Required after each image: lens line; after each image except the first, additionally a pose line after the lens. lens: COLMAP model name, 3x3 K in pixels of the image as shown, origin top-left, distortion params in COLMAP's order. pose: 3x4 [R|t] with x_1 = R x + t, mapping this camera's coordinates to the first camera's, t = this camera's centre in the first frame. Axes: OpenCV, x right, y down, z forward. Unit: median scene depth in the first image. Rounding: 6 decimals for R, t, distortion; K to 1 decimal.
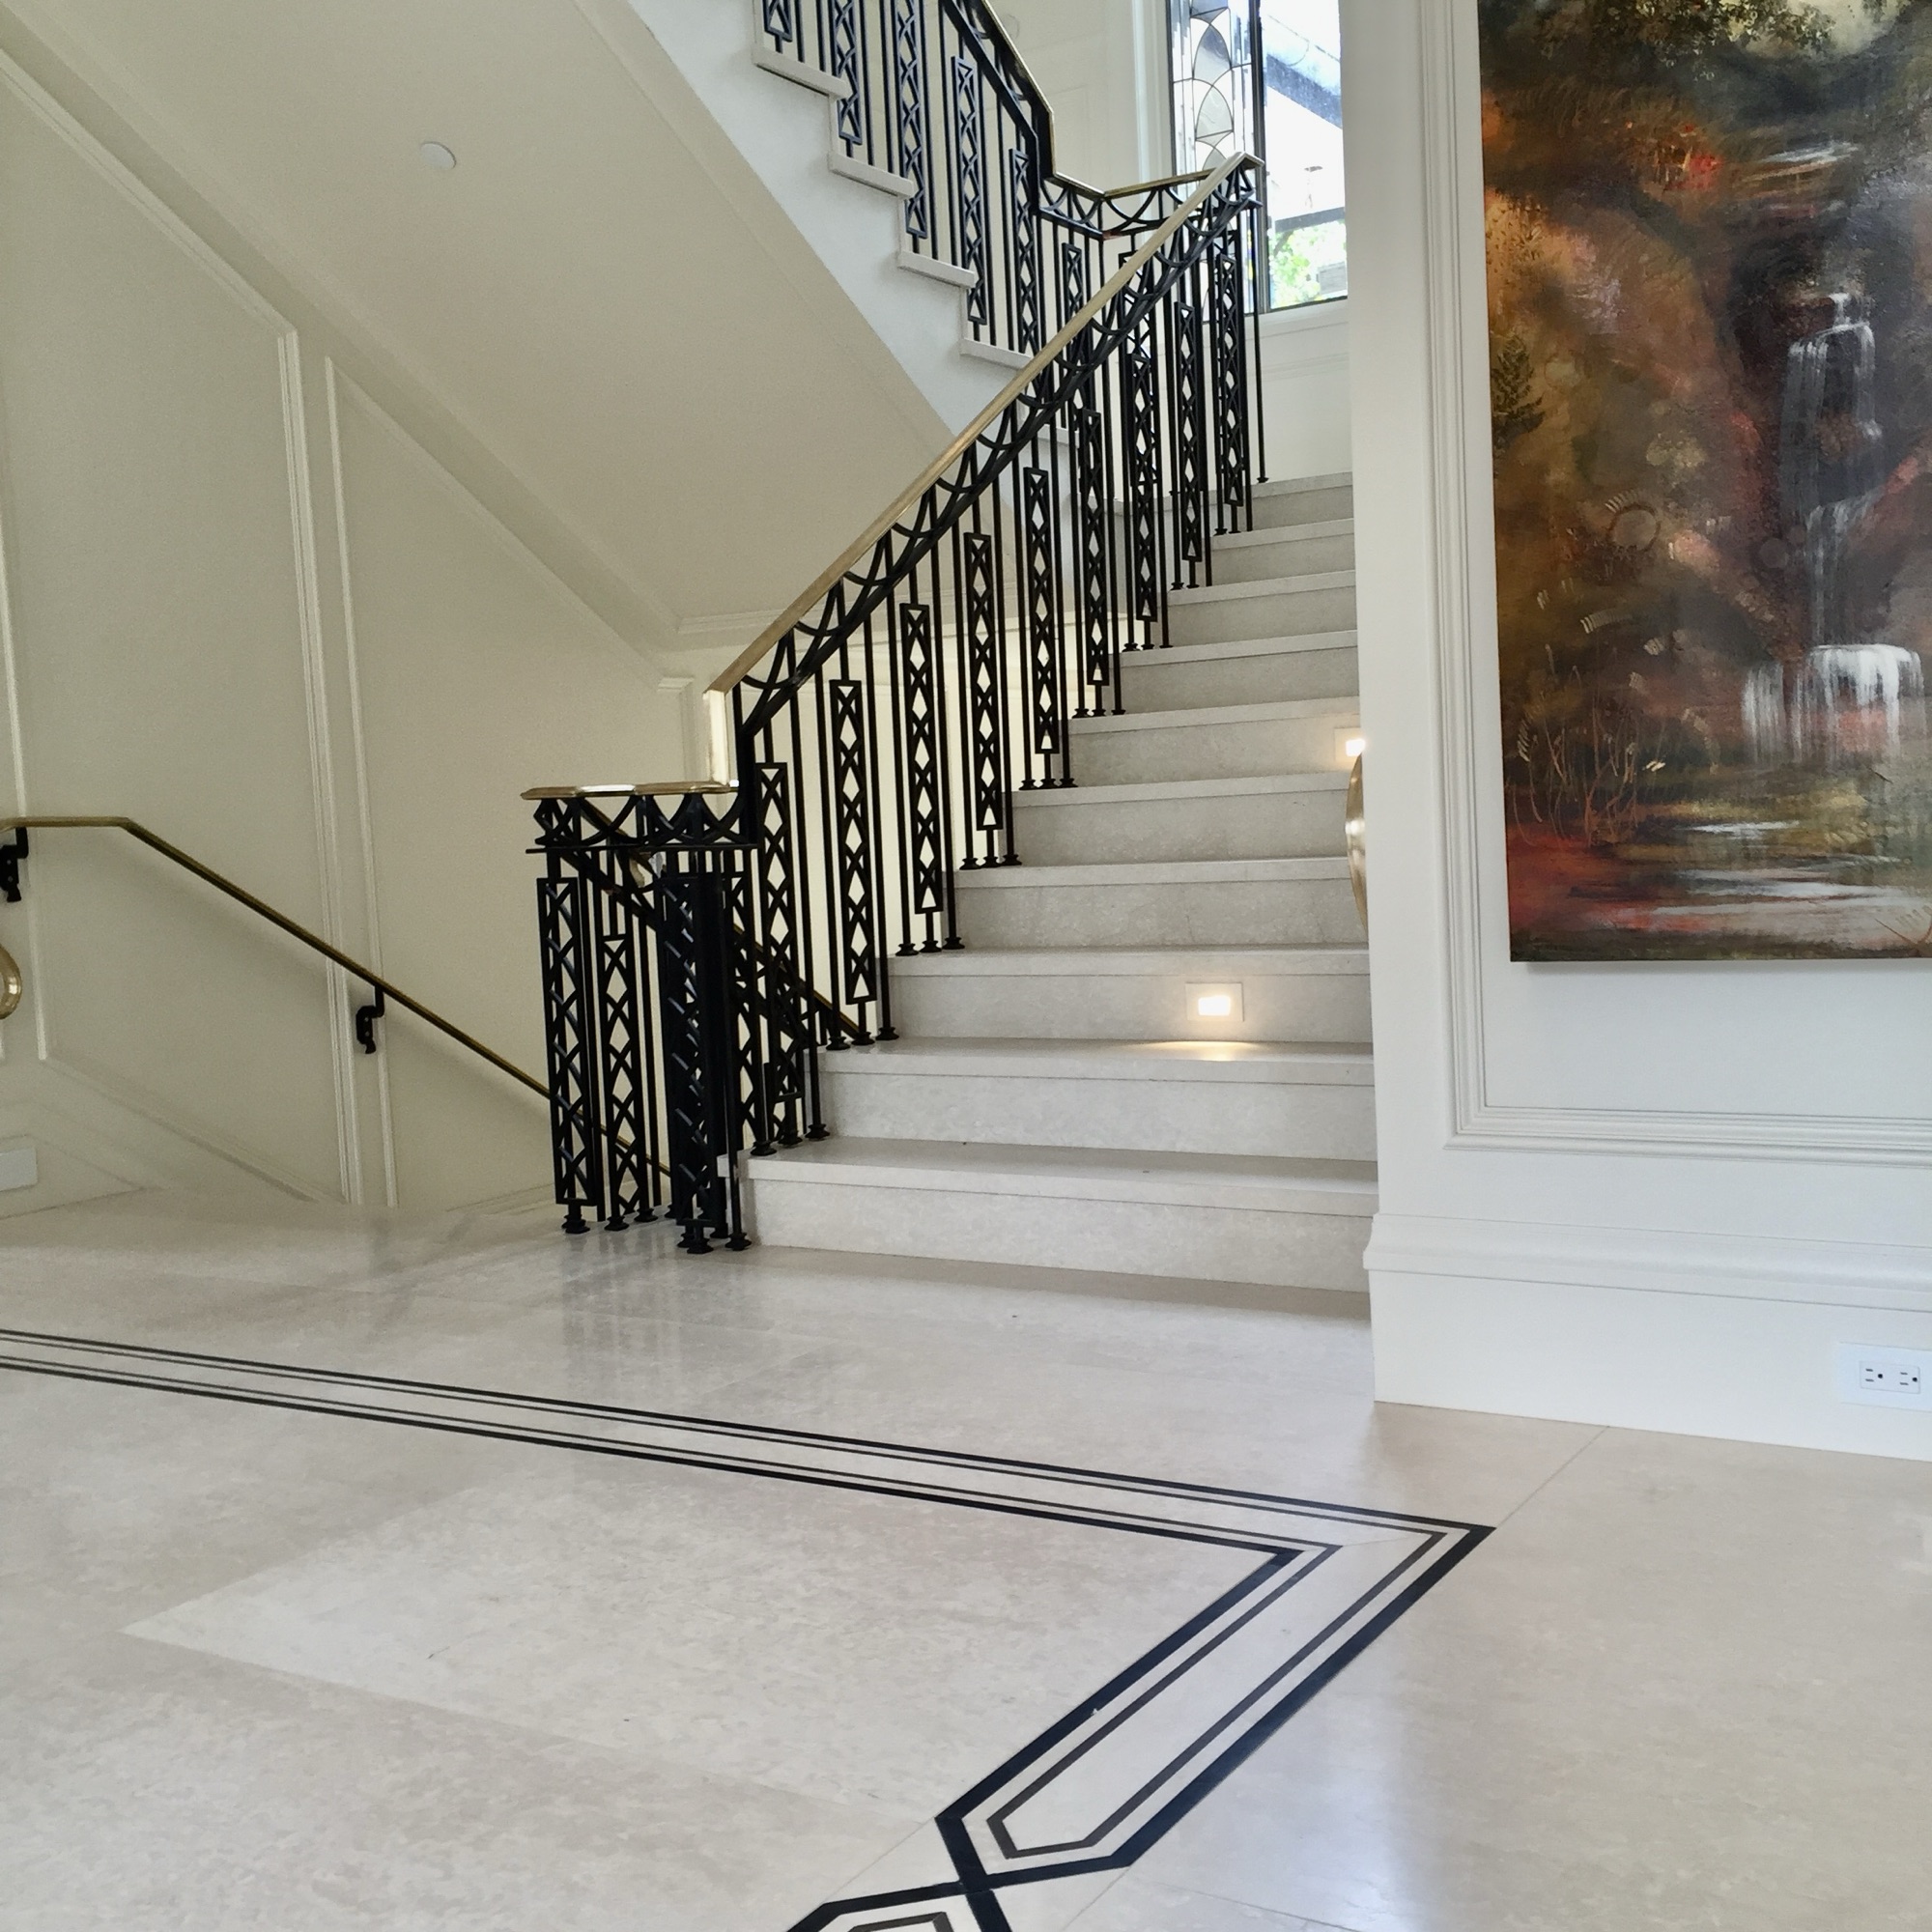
lens RADIAL K [[2185.4, 0, 972.1], [0, 2185.4, 967.4], [0, 0, 1]] dist [0.037513, 0.000000]
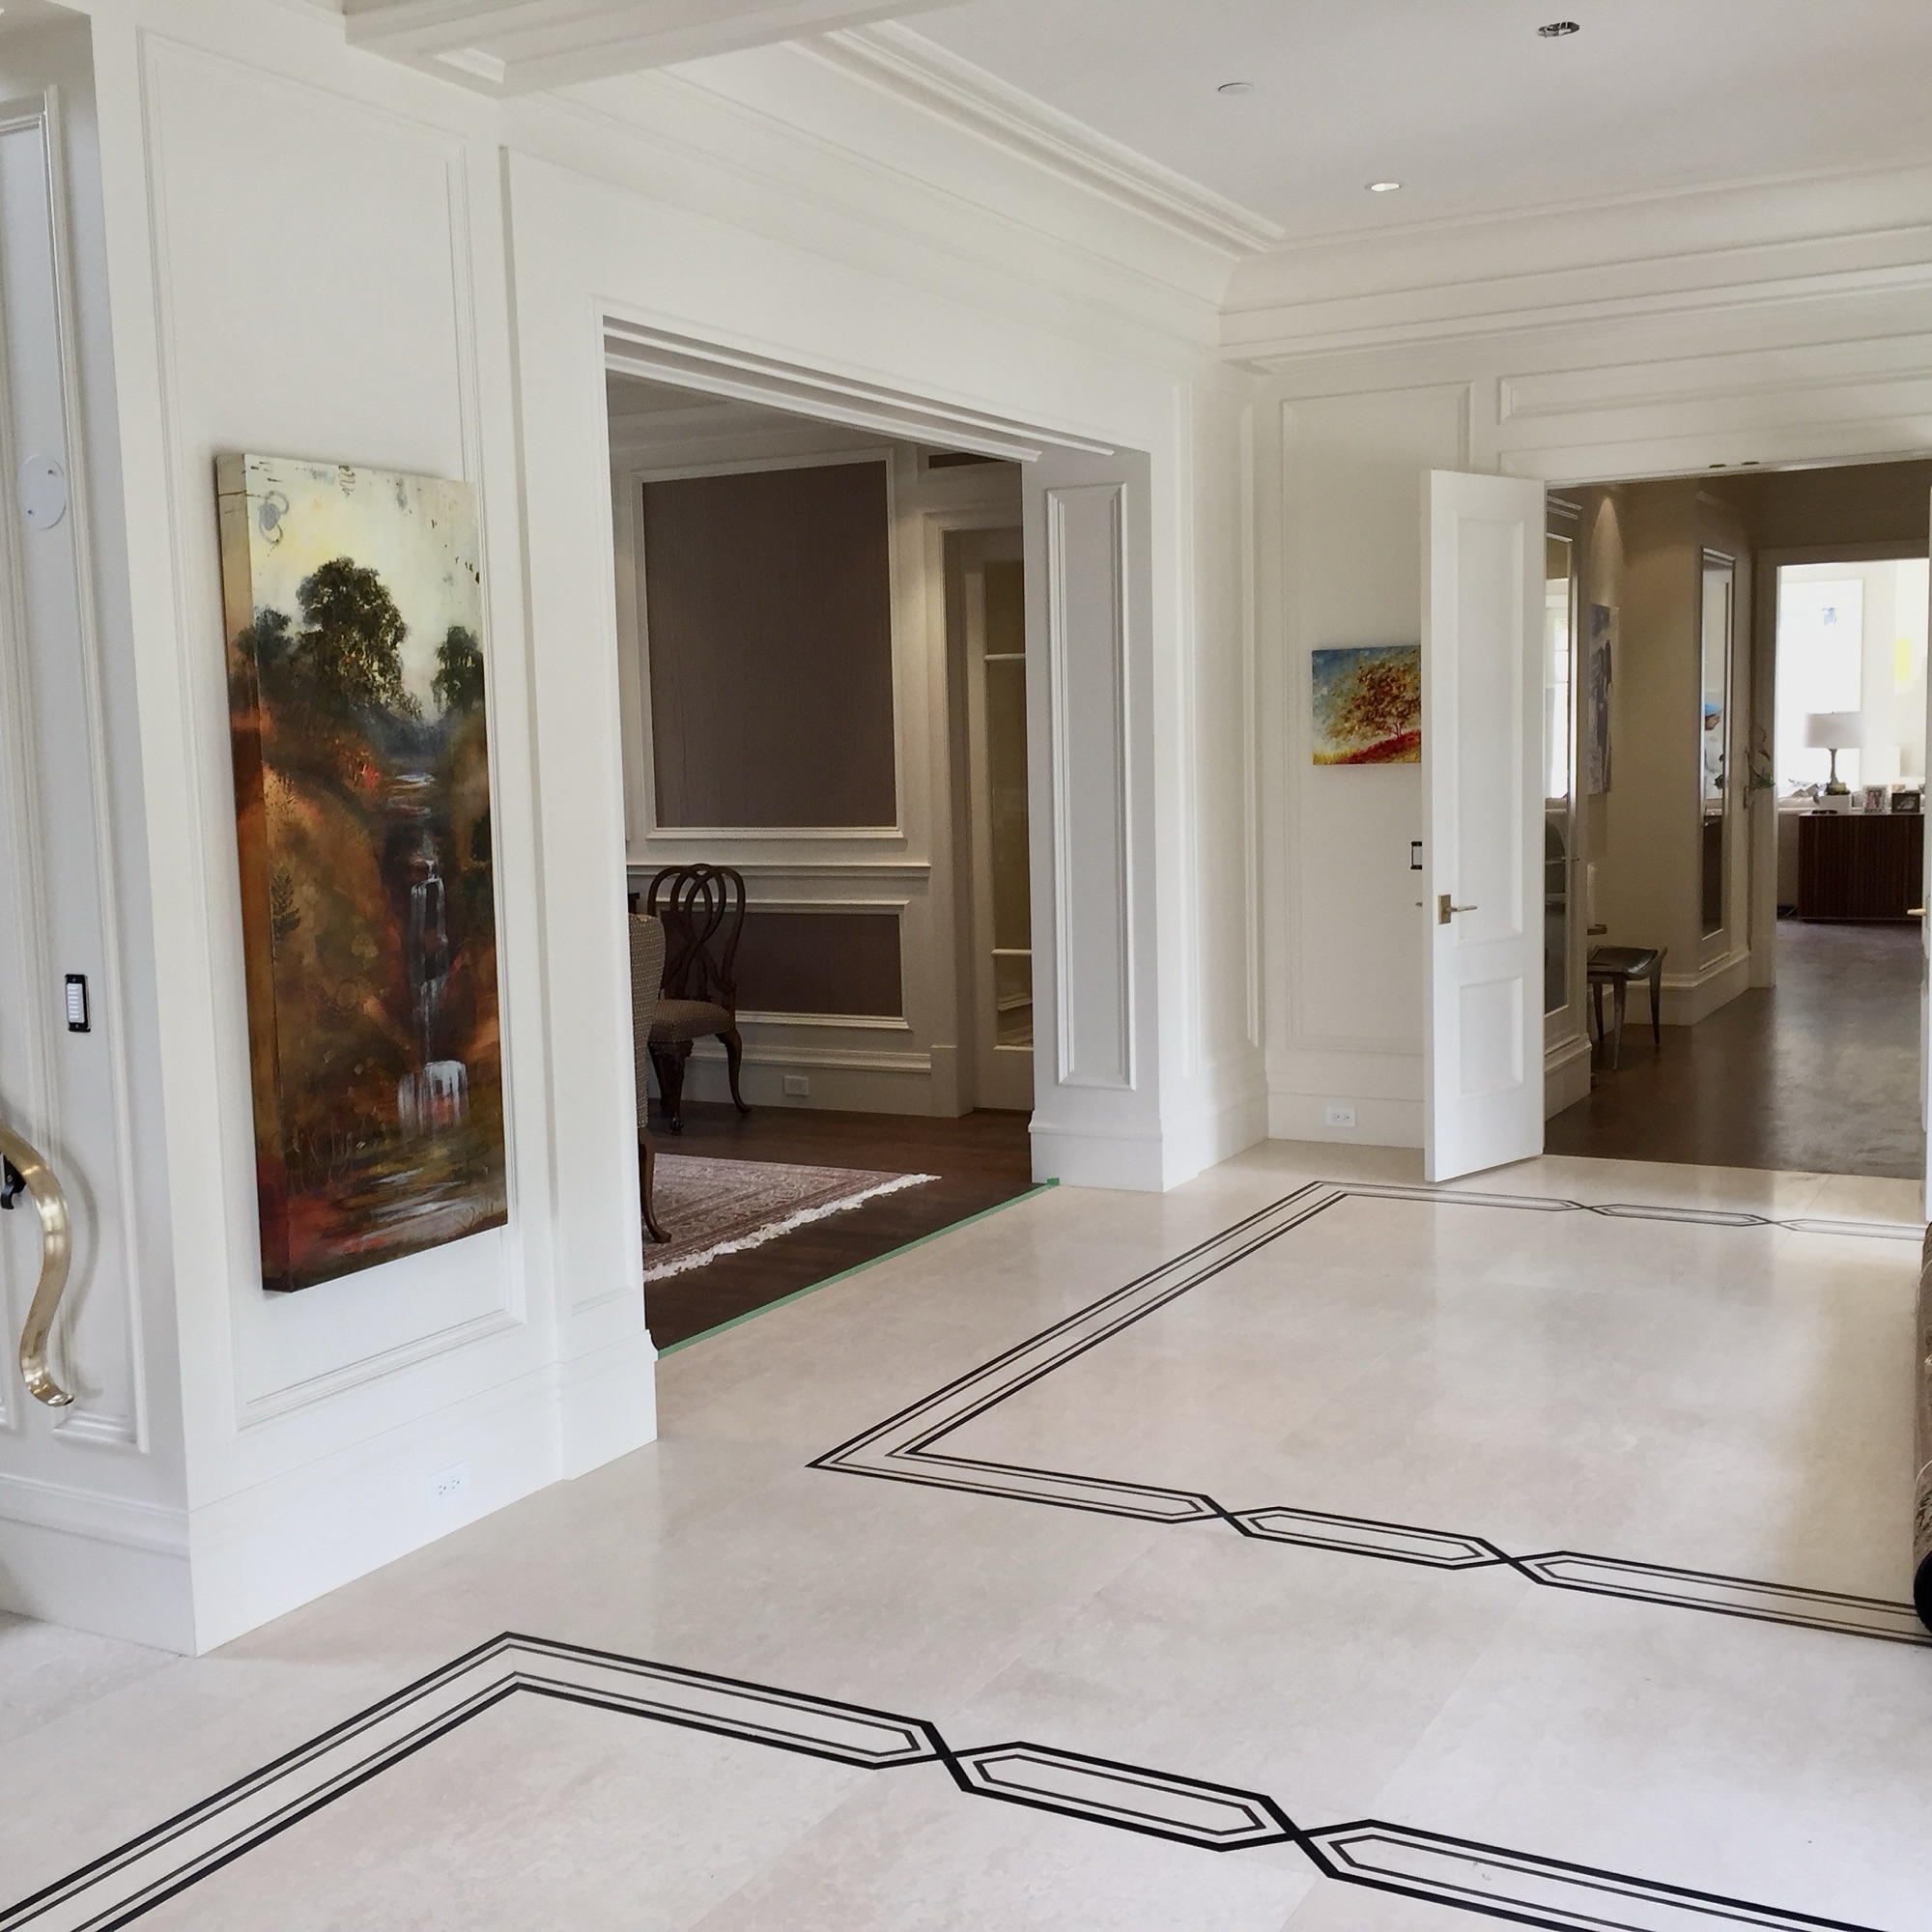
lens RADIAL K [[2185.4, 0, 971.4], [0, 2185.4, 964.3], [0, 0, 1]] dist [0.037513, 0.000000]
pose [[-0.054484, -0.050977, 0.997213, -1.274047], [0.100675, 0.993326, 0.056279, -0.267865], [-0.993426, 0.103461, -0.048988, 0.648677]]
